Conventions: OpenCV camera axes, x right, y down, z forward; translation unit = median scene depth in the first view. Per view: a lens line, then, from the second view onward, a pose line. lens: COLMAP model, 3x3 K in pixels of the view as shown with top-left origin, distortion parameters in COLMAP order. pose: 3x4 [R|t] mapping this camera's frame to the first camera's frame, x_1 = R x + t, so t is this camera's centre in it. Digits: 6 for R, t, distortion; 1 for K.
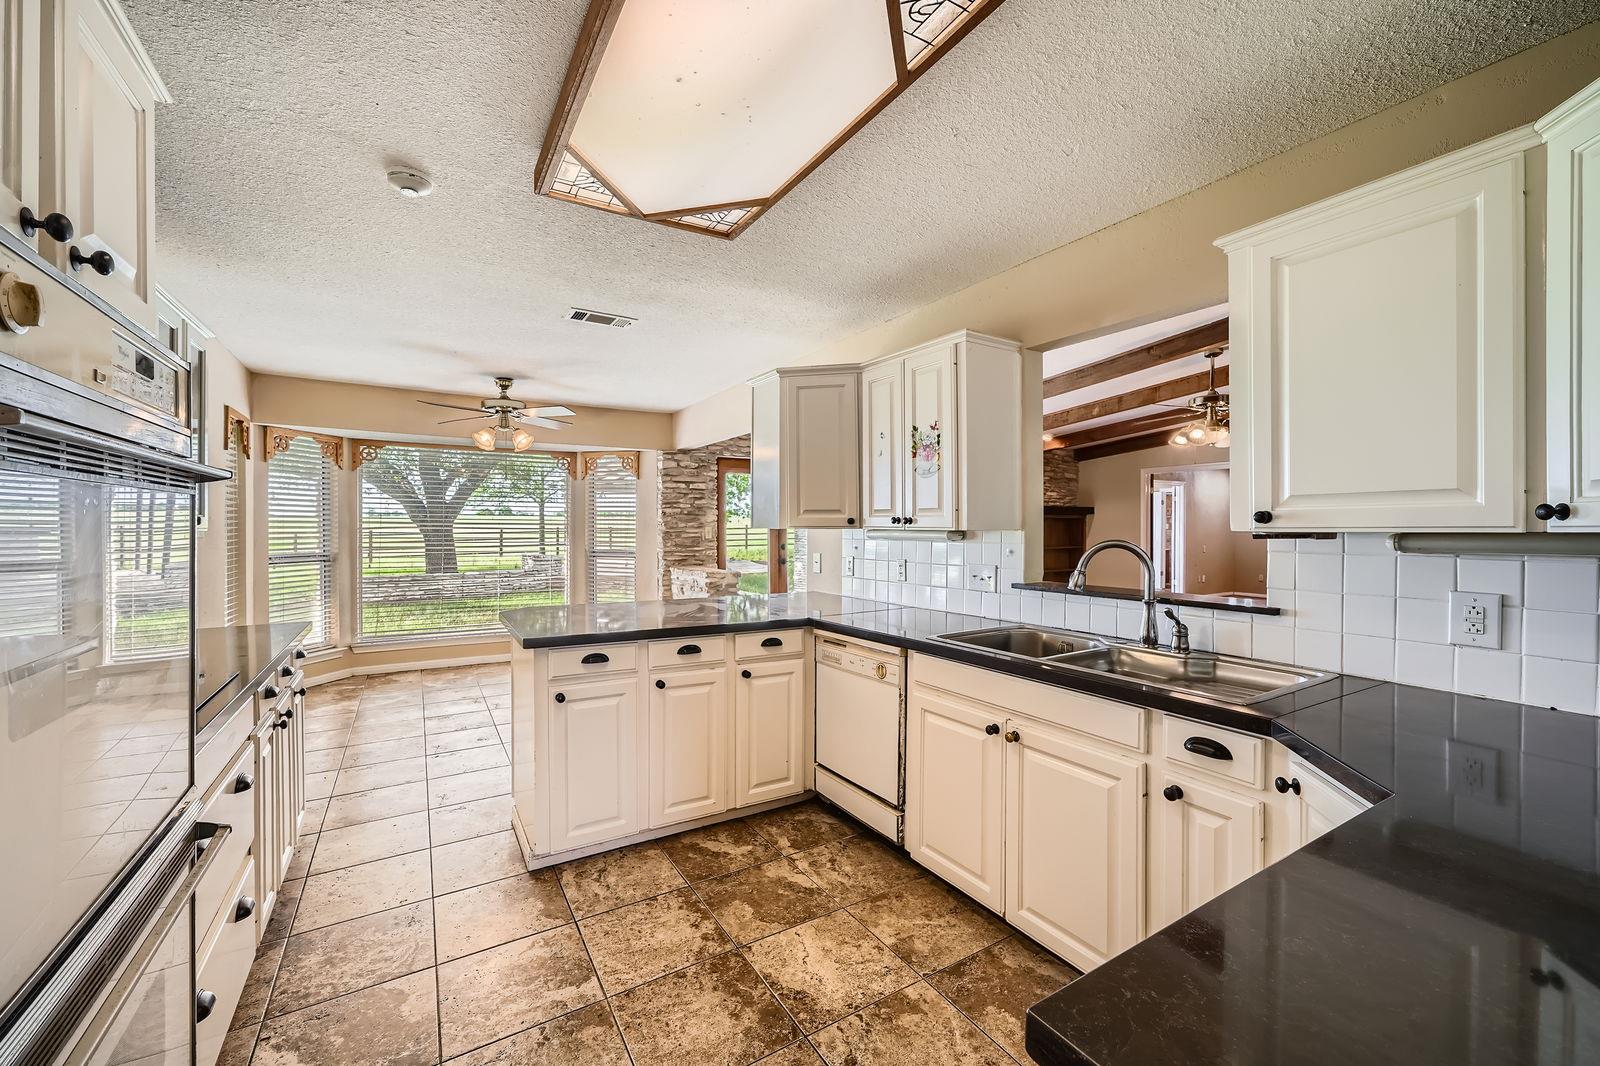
lens RADIAL K [[640.3, 0, 800.0], [0, 640.3, 533.0], [0, 0, 1]] dist [-0.001256, -0.000009]
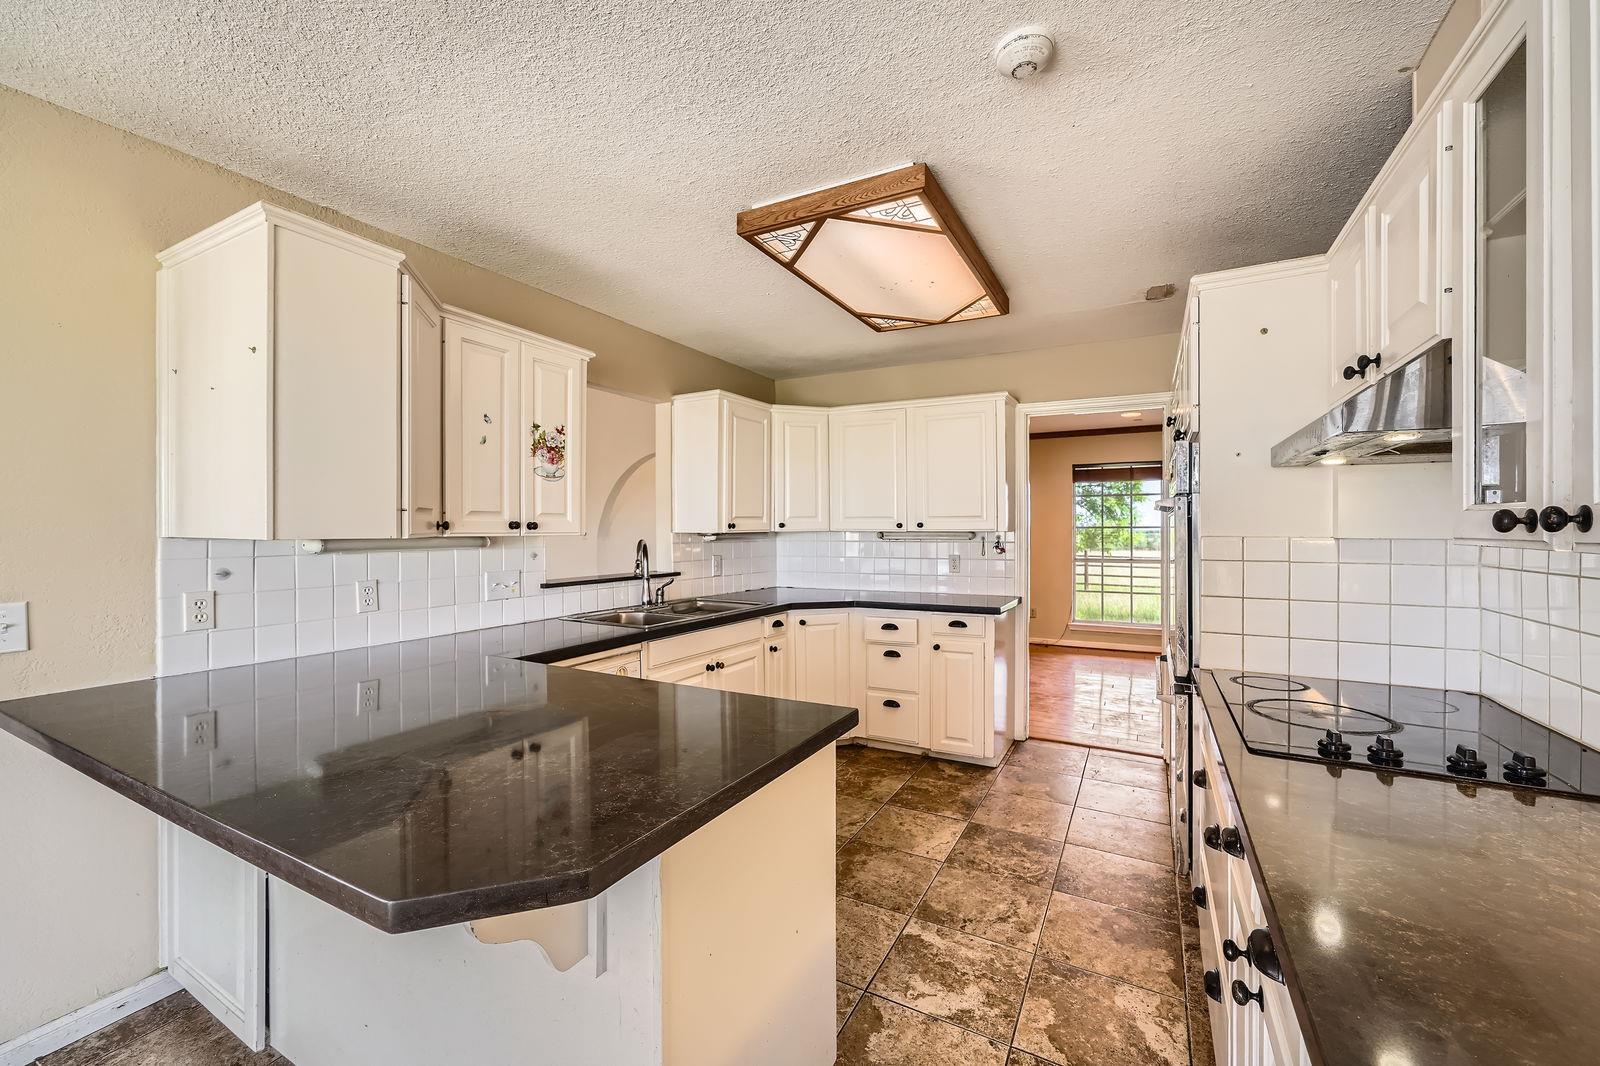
lens RADIAL K [[640.3, 0, 800.0], [0, 640.3, 533.0], [0, 0, 1]] dist [-0.001256, -0.000009]
pose [[-0.506051, -0.005059, 0.862489, -1.209130], [0.009645, 0.999887, 0.011524, -0.025133], [-0.862450, 0.014150, -0.505945, 1.734939]]
